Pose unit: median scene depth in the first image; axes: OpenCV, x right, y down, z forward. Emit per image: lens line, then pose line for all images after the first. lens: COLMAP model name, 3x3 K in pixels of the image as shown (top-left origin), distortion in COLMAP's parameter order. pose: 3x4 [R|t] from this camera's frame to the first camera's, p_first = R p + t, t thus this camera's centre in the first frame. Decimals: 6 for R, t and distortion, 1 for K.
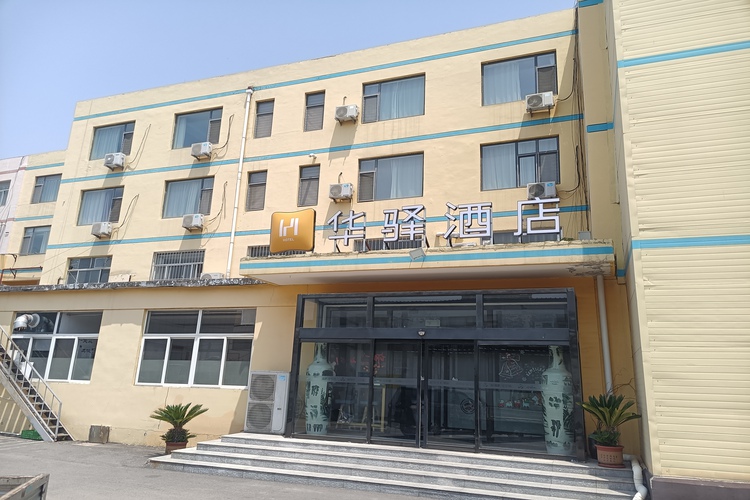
lens RADIAL K [[547.8, 0, 375.0], [0, 547.8, 250.0], [0, 0, 1]] dist [0.042000, -0.061357]
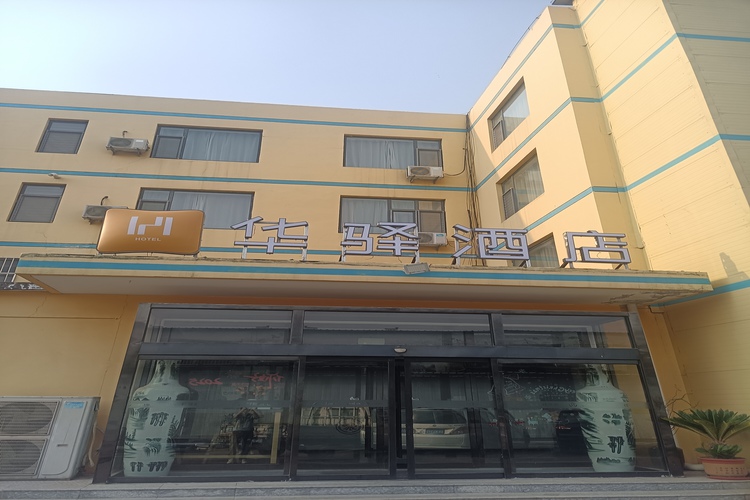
lens RADIAL K [[401.5, 0, 376.3], [0, 401.5, 237.0], [0, 0, 1]] dist [0.024935, -0.018505]
pose [[0.791424, 0.210427, 0.573906, -0.269012], [-0.119887, 0.974079, -0.191827, 0.065337], [-0.599395, 0.083013, 0.796137, 0.293258]]
